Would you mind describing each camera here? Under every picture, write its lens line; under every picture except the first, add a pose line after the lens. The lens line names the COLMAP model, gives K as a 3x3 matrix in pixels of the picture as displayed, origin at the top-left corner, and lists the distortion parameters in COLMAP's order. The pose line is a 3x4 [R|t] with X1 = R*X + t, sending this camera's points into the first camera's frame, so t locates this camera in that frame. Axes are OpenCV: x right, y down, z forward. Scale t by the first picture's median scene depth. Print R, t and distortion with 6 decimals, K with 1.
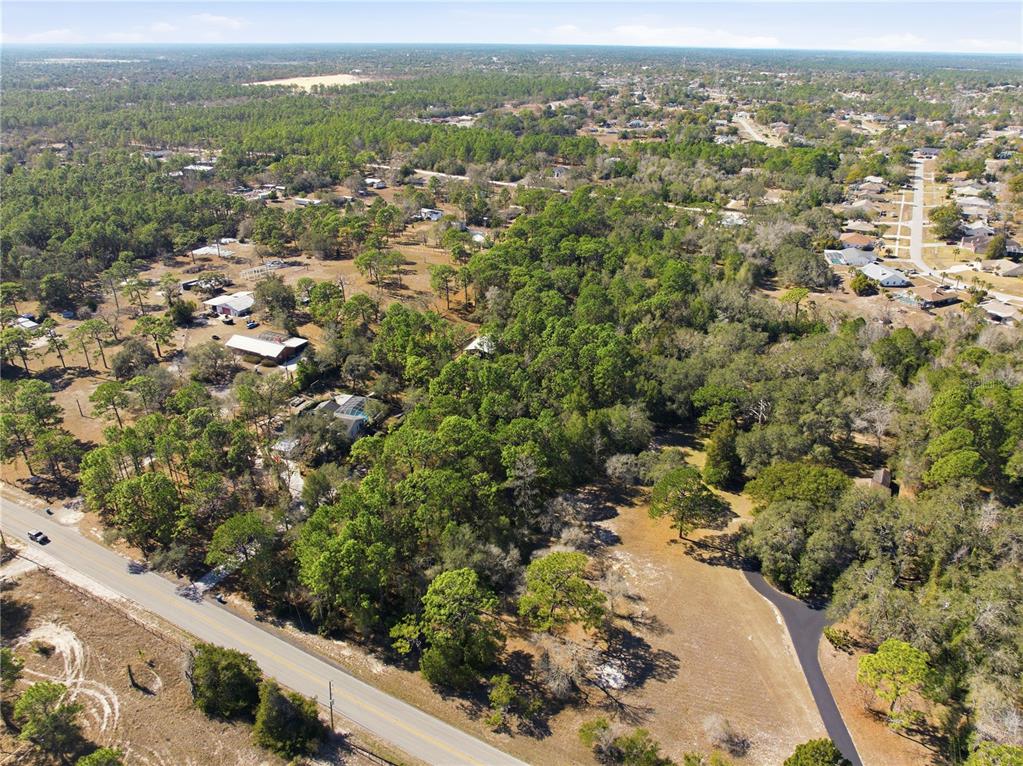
lens RADIAL K [[723.3, 0, 512.7], [0, 723.3, 381.5], [0, 0, 1]] dist [-0.054511, 0.026821]
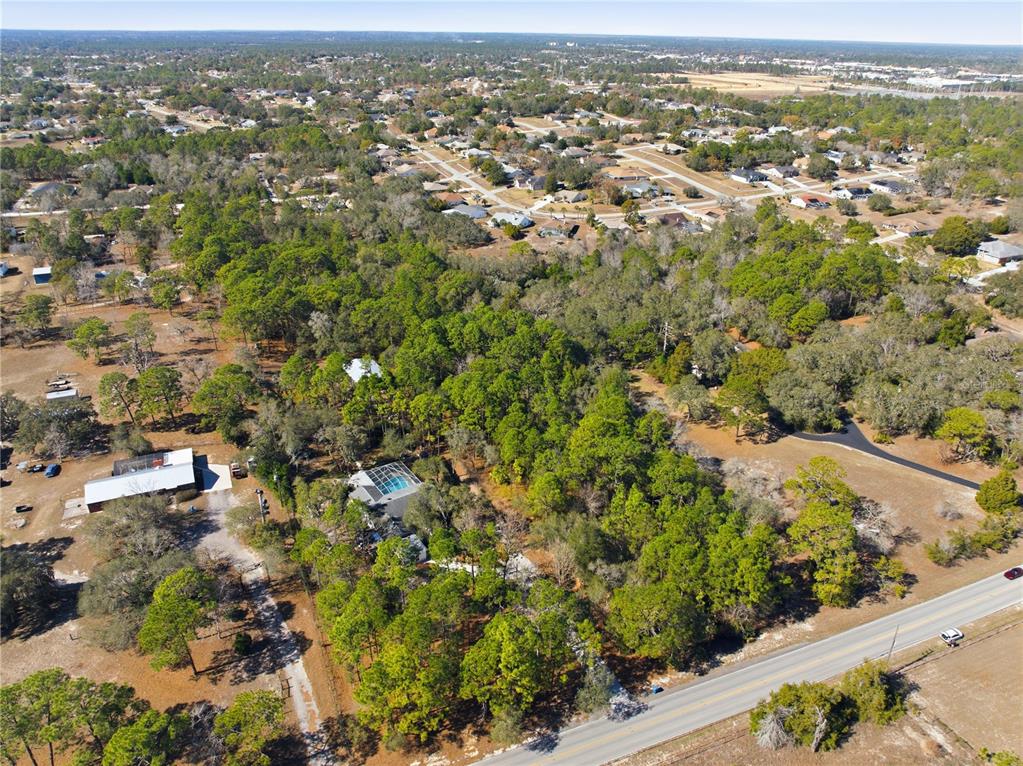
lens RADIAL K [[723.3, 0, 514.5], [0, 723.3, 383.0], [0, 0, 1]] dist [-0.054511, 0.026821]
pose [[0.631422, -0.344565, 0.694681, -0.845862], [0.325693, 0.930848, 0.165670, -0.199134], [-0.703726, 0.121645, 0.699980, 0.411430]]
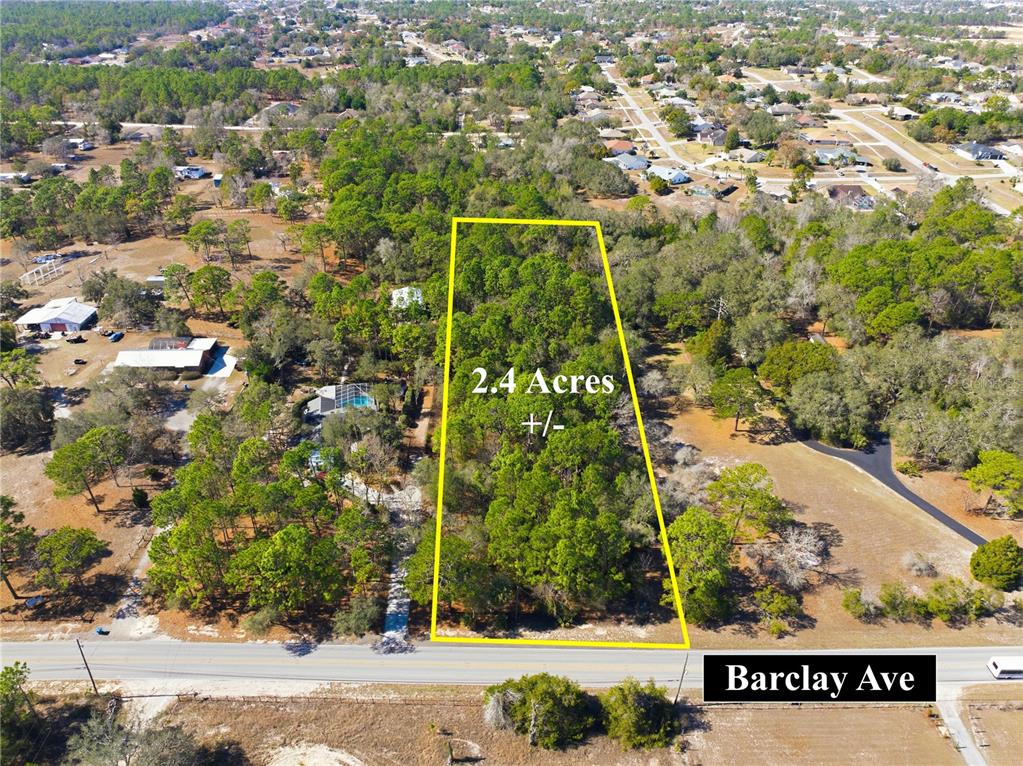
lens RADIAL K [[723.3, 0, 513.1], [0, 723.3, 382.7], [0, 0, 1]] dist [-0.054511, 0.026821]
pose [[0.873865, -0.244355, 0.420298, -0.528432], [0.203650, 0.968991, 0.139938, -0.081626], [-0.441460, -0.036693, 0.896530, 0.166095]]
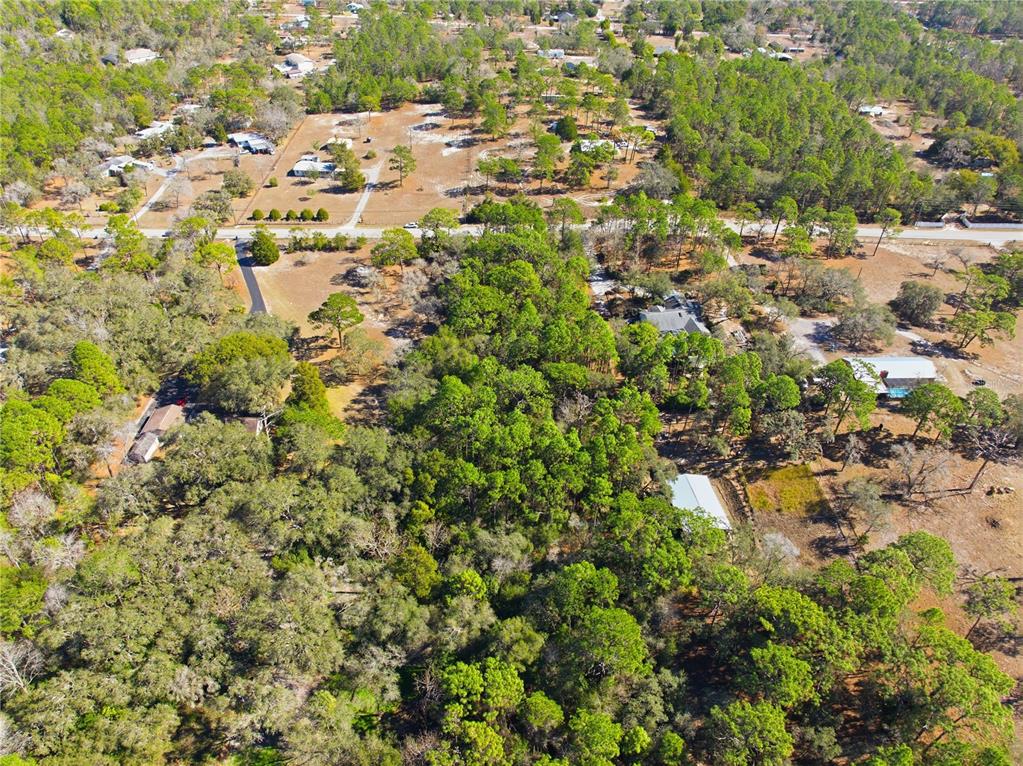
lens RADIAL K [[723.3, 0, 515.3], [0, 723.3, 381.8], [0, 0, 1]] dist [-0.054511, 0.026821]
pose [[-0.881098, 0.274395, -0.385194, 0.490149], [-0.215492, 0.492081, 0.843457, -0.950894], [0.420987, 0.826174, -0.374442, 1.724736]]
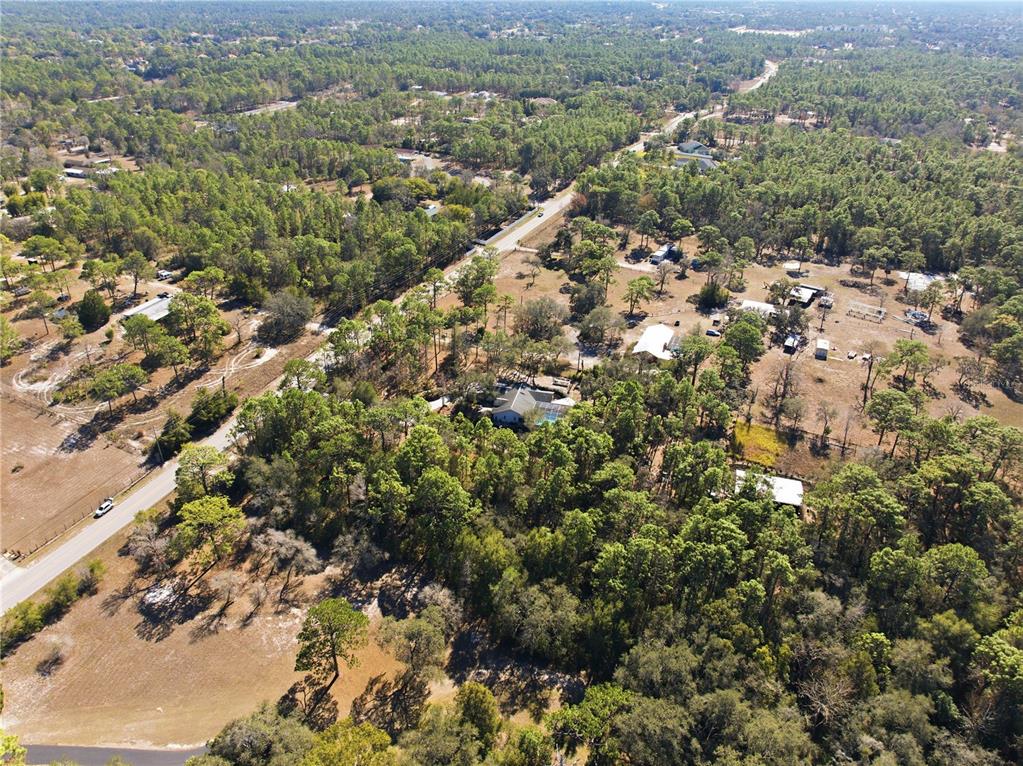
lens RADIAL K [[723.3, 0, 509.9], [0, 723.3, 382.8], [0, 0, 1]] dist [-0.054511, 0.026821]
pose [[0.058592, 0.486326, -0.871811, 0.831256], [-0.449114, 0.792783, 0.412058, -0.502273], [0.891551, 0.367399, 0.264866, 0.858643]]
